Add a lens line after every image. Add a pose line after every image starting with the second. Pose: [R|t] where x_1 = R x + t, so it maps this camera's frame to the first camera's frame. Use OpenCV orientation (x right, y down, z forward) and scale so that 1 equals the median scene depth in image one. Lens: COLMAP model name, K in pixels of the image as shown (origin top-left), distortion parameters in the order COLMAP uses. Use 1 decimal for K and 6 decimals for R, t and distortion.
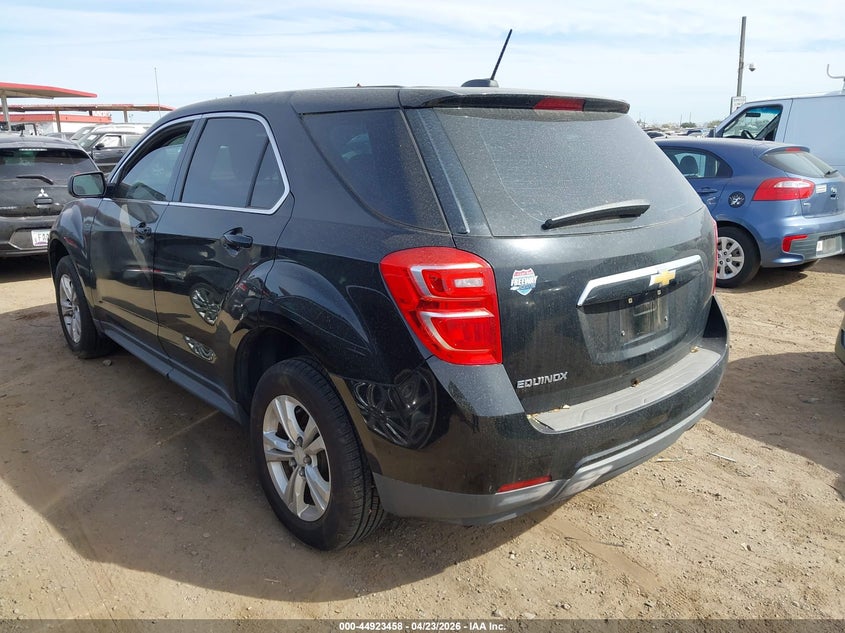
lens RADIAL K [[642.3, 0, 422.5], [0, 642.3, 316.5], [0, 0, 1]] dist [0.007420, -0.000095]
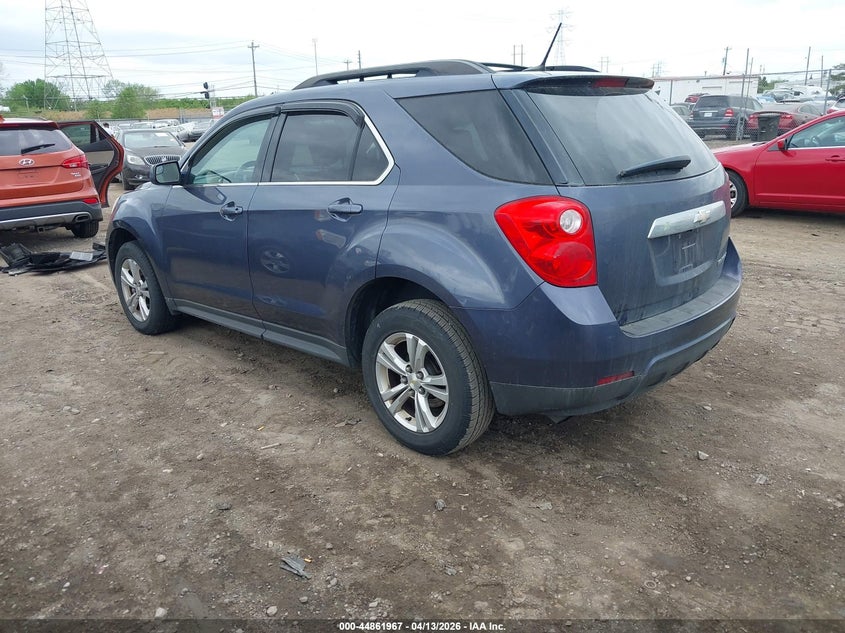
lens RADIAL K [[637.8, 0, 422.5], [0, 637.8, 316.5], [0, 0, 1]] dist [0.036182, -0.001181]
pose [[0.996055, -0.060060, 0.065319, -0.233643], [0.059077, 0.998111, 0.016882, 0.068875], [-0.066210, -0.012957, 0.997722, -0.186662]]
